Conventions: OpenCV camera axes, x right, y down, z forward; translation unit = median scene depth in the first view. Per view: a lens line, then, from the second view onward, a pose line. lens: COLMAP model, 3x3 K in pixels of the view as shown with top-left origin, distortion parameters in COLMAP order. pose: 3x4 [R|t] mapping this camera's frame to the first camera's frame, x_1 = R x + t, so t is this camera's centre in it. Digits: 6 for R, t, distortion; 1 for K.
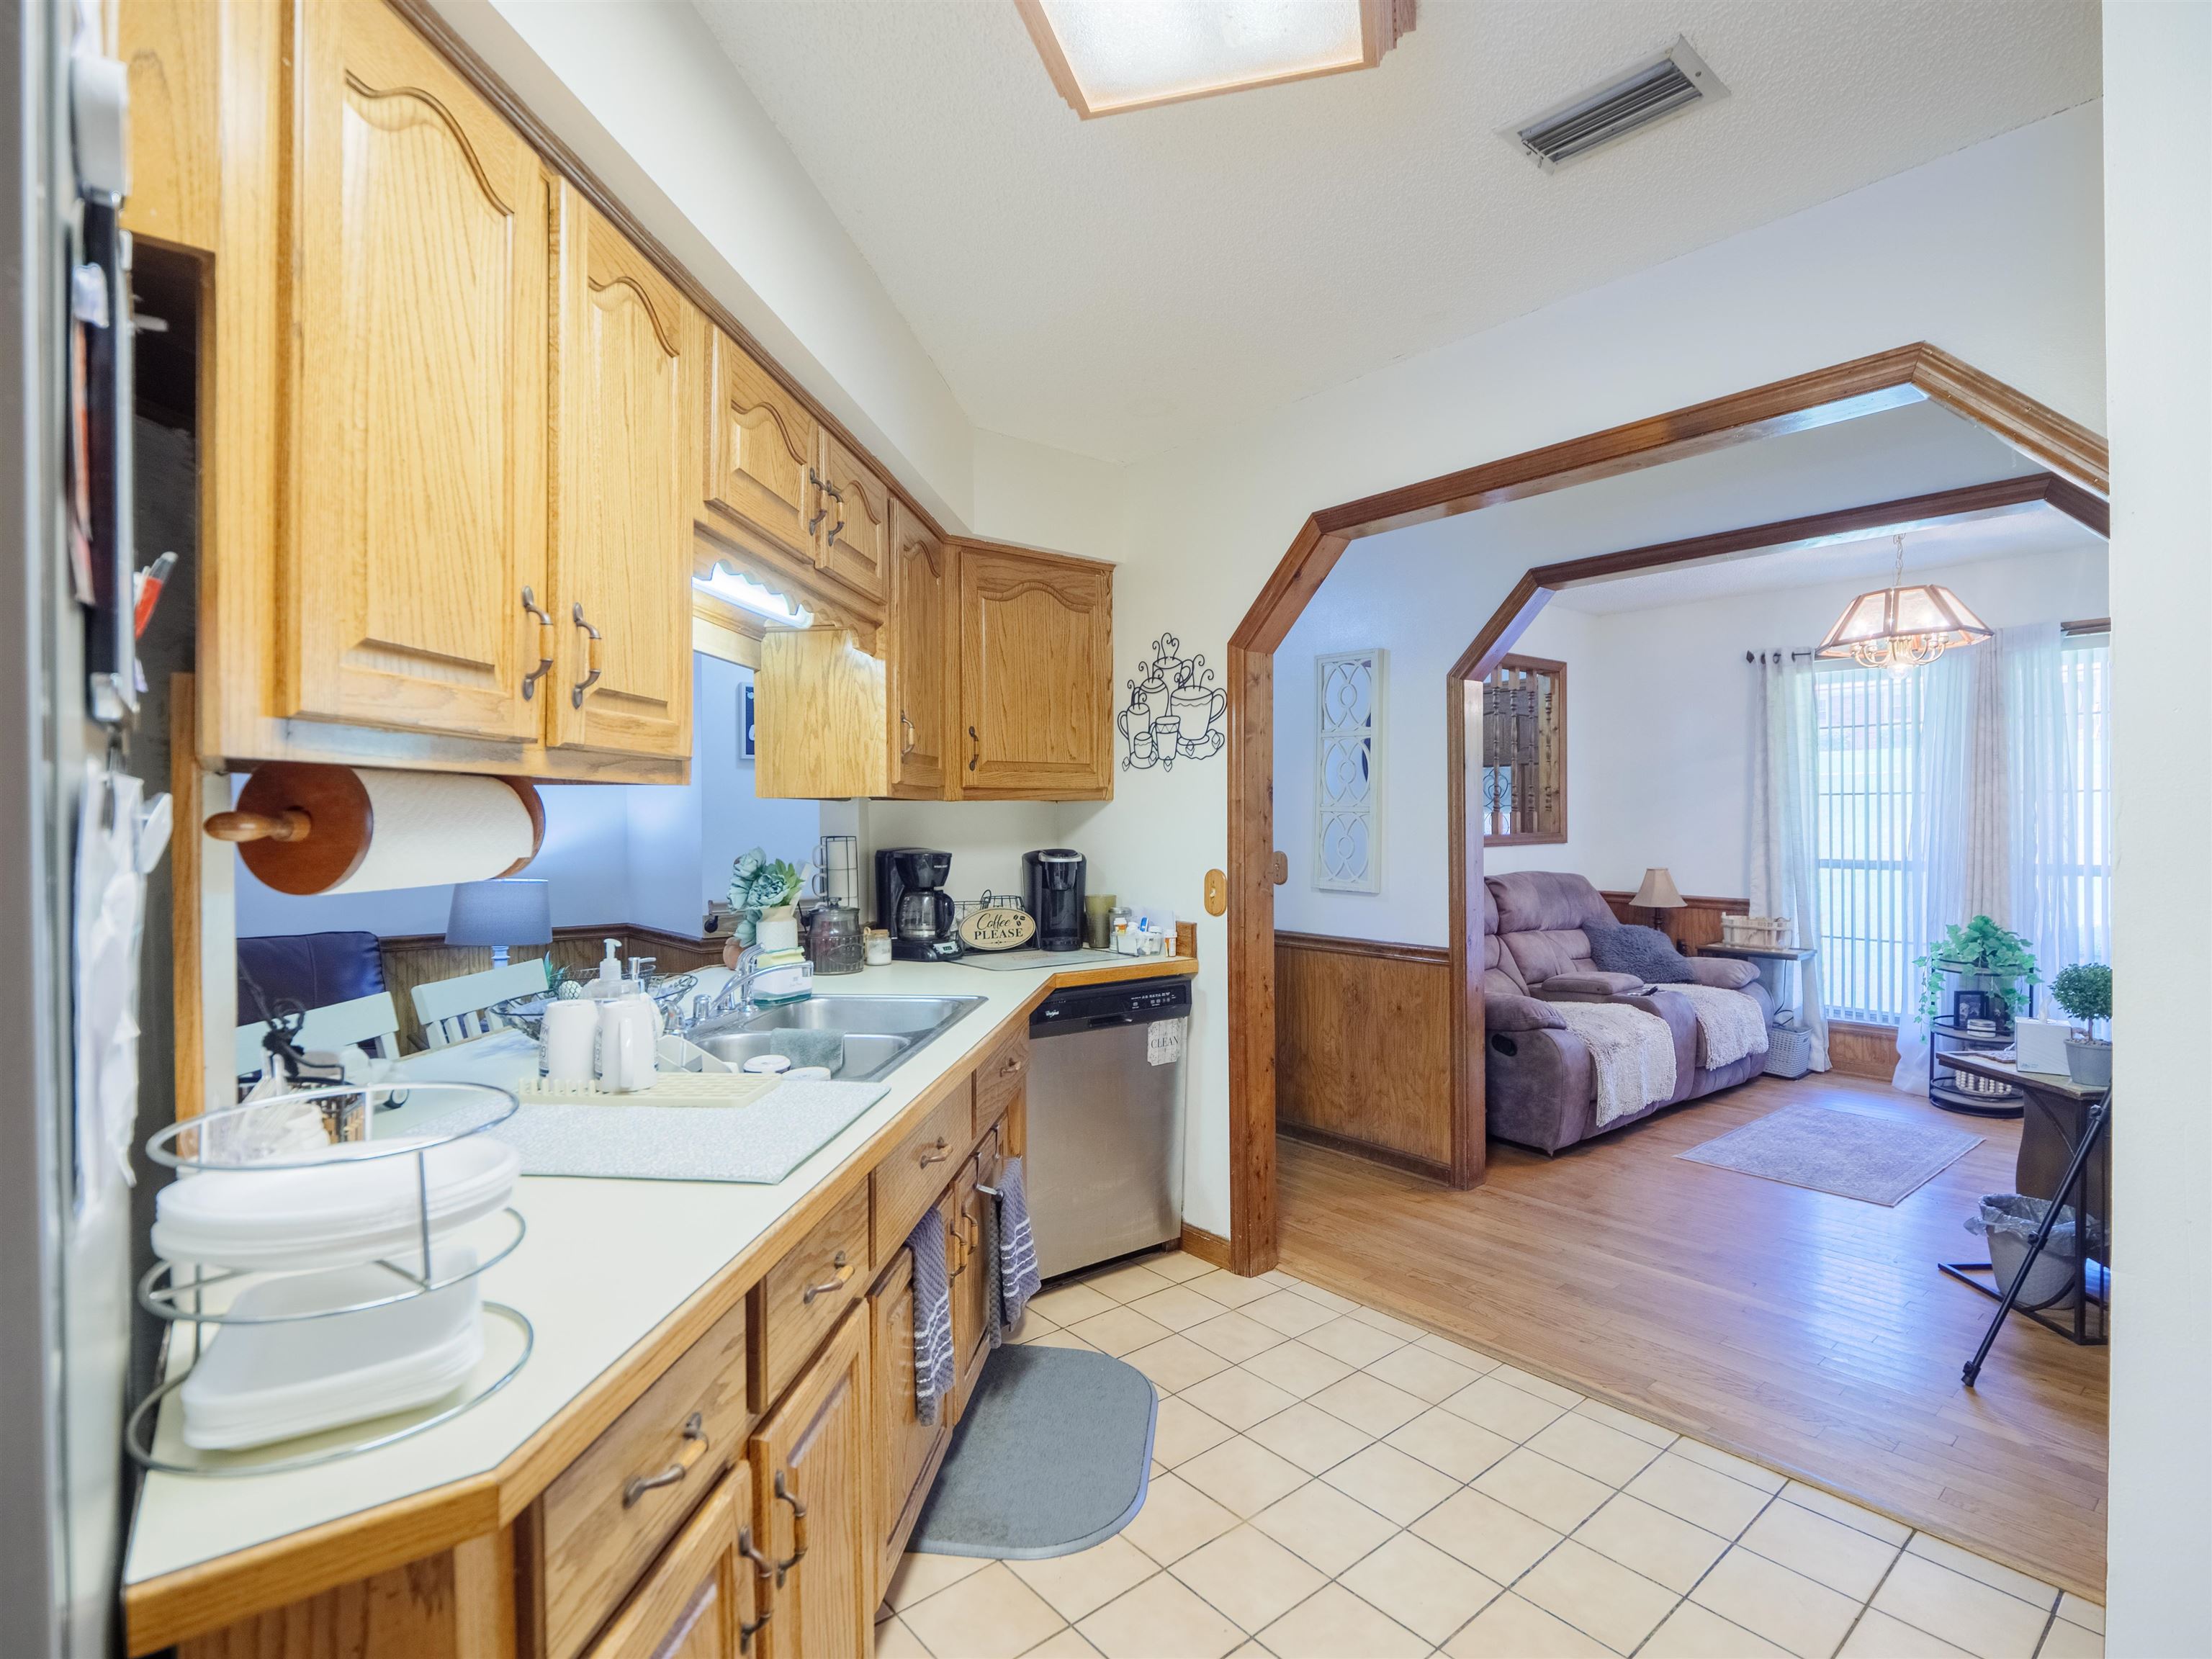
lens RADIAL K [[1097.6, 0, 1125.0], [0, 1097.6, 828.1], [0, 0, 1]] dist [-0.004161, -0.001799]
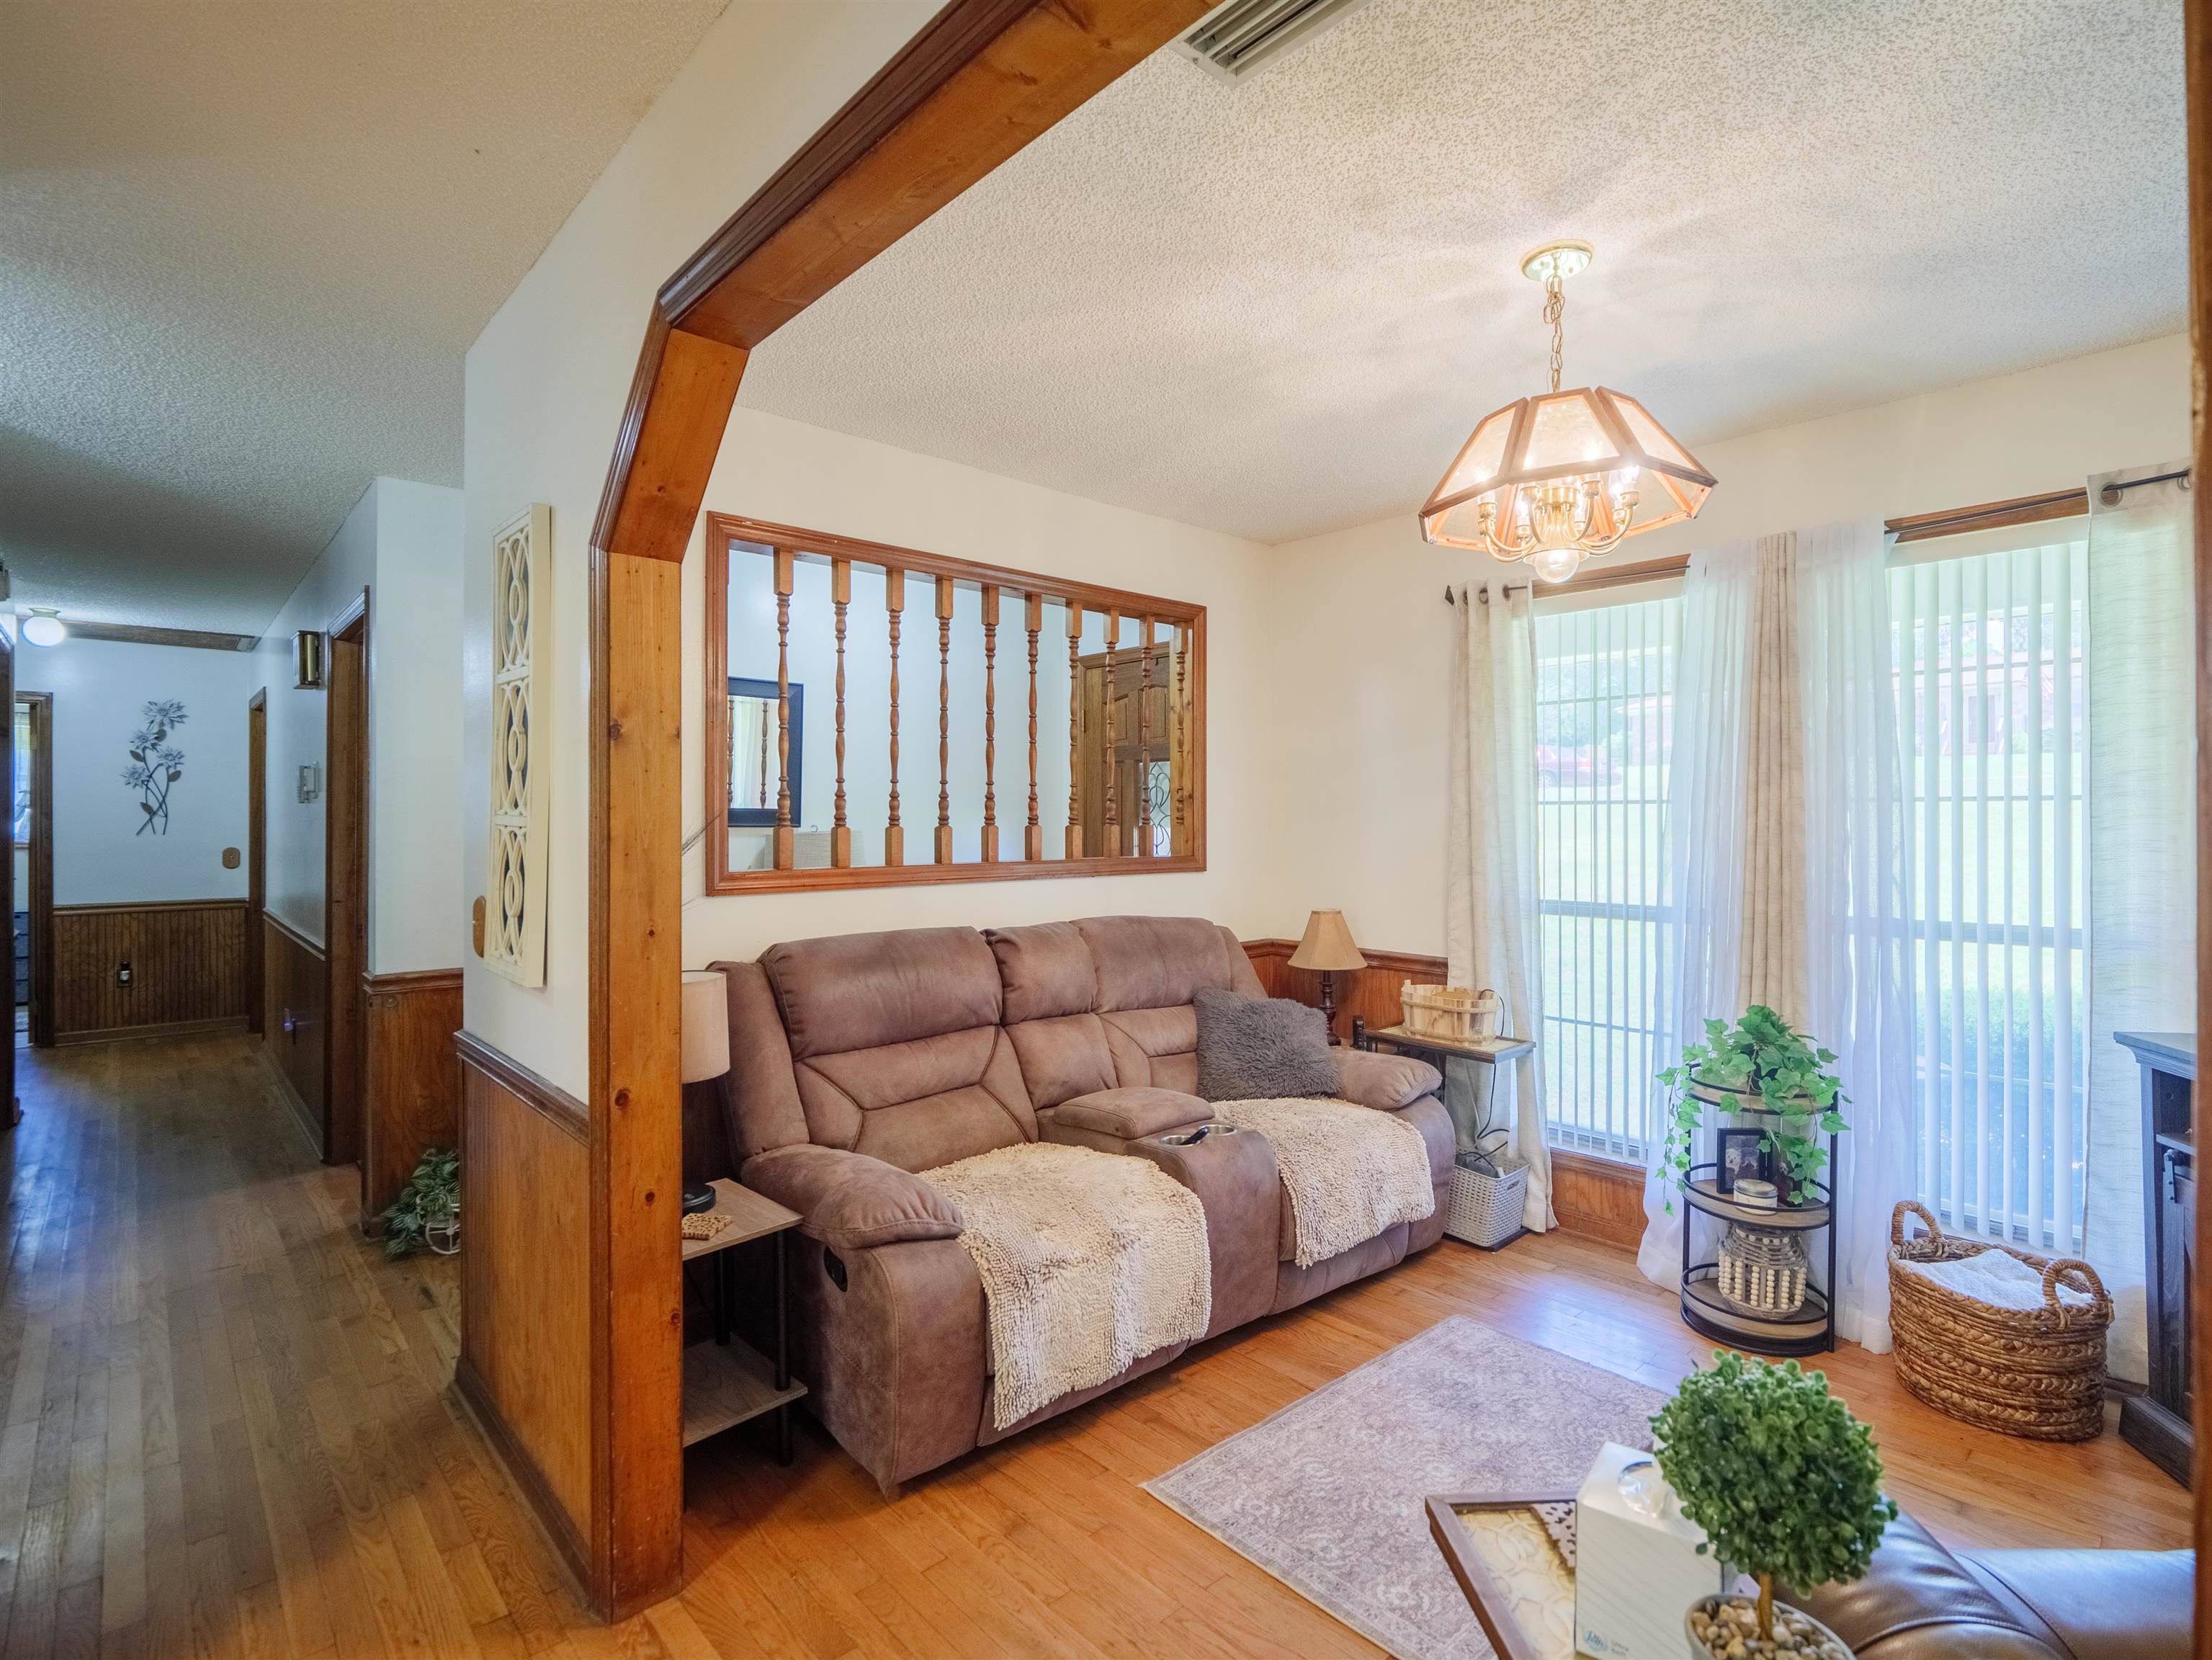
lens RADIAL K [[1097.7, 0, 1086.8], [0, 1097.7, 822.4], [0, 0, 1]] dist [-0.004161, -0.001799]
pose [[0.999595, 0.007689, 0.027401, 0.359631], [-0.007405, 0.999918, -0.010455, -0.010595], [-0.027479, 0.010248, 0.999570, 0.369559]]
